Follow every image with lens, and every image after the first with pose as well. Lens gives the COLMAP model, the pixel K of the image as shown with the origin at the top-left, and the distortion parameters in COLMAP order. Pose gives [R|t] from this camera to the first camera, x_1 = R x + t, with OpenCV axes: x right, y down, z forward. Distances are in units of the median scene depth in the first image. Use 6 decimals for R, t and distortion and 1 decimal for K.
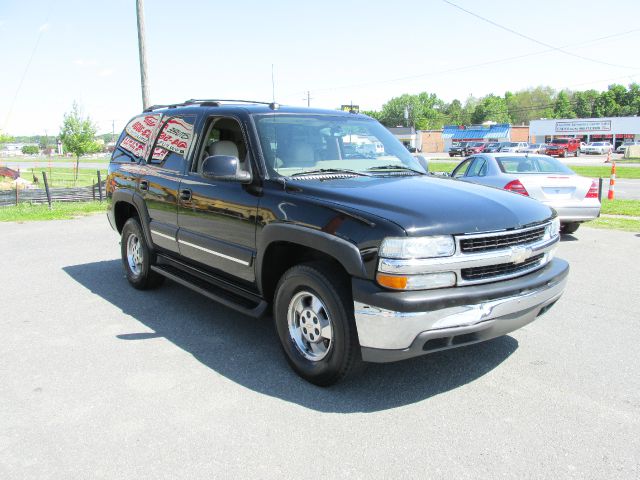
lens RADIAL K [[523.9, 0, 314.6], [0, 523.9, 245.7], [0, 0, 1]] dist [-0.024460, 0.020395]
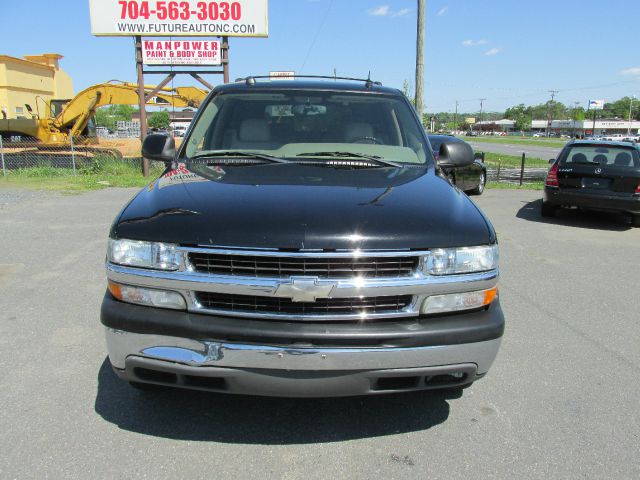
lens RADIAL K [[523.9, 0, 290.4], [0, 523.9, 240.0], [0, 0, 1]] dist [-0.024460, 0.020395]
pose [[0.806246, 0.142637, -0.574128, 0.810070], [-0.126649, 0.989614, 0.068007, -0.097036], [0.577865, 0.017883, 0.815936, 0.453280]]
